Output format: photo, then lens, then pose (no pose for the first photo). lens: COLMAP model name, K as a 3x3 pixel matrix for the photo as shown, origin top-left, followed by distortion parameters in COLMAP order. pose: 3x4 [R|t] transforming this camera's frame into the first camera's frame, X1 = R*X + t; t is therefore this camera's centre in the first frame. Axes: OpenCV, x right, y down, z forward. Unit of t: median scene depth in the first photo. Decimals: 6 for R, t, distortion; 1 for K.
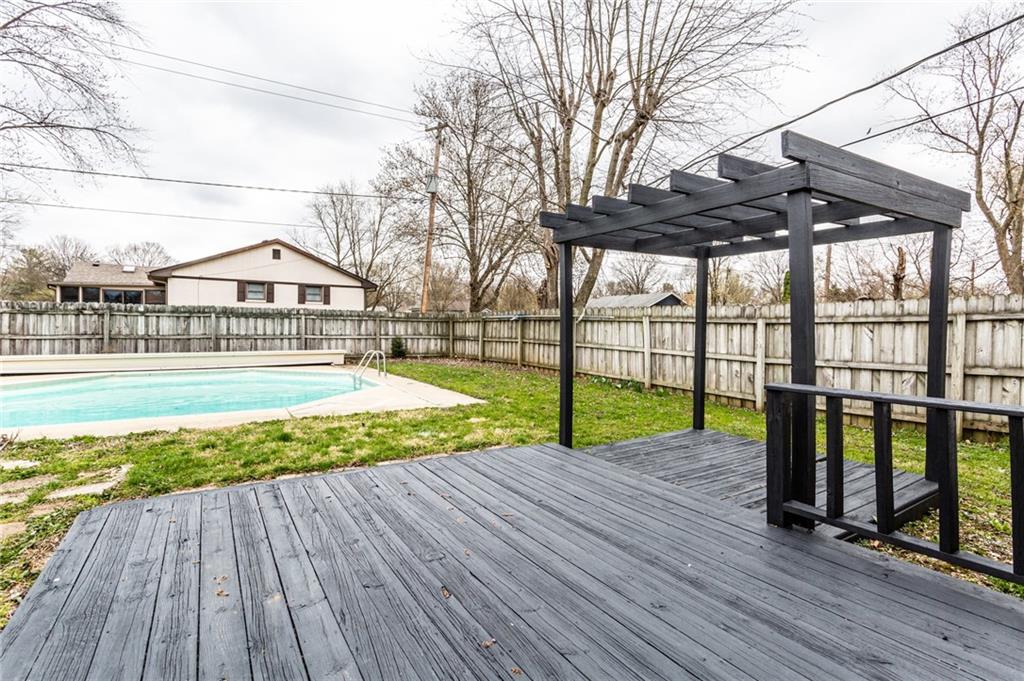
lens RADIAL K [[490.4, 0, 535.1], [0, 490.4, 332.0], [0, 0, 1]] dist [0.003375, 0.000504]
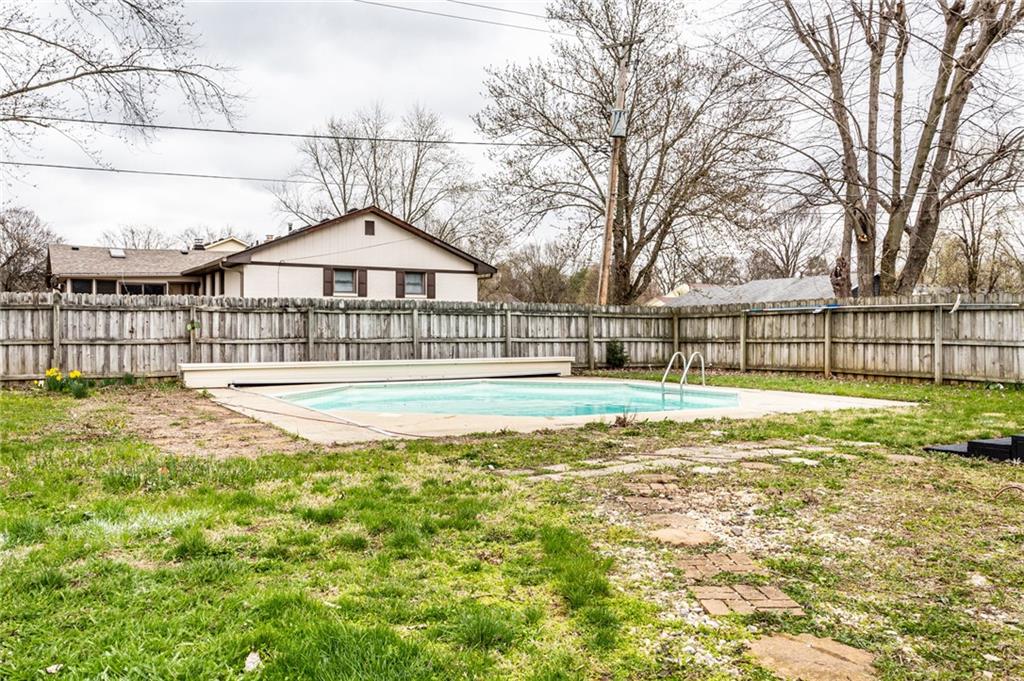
lens RADIAL K [[818.0, 0, 505.9], [0, 818.0, 337.9], [0, 0, 1]] dist [-0.010082, 0.000294]
pose [[0.995682, -0.011653, -0.092099, -0.373149], [0.011160, 0.999920, -0.005870, 0.014572], [0.092160, 0.004817, 0.995733, -0.253084]]
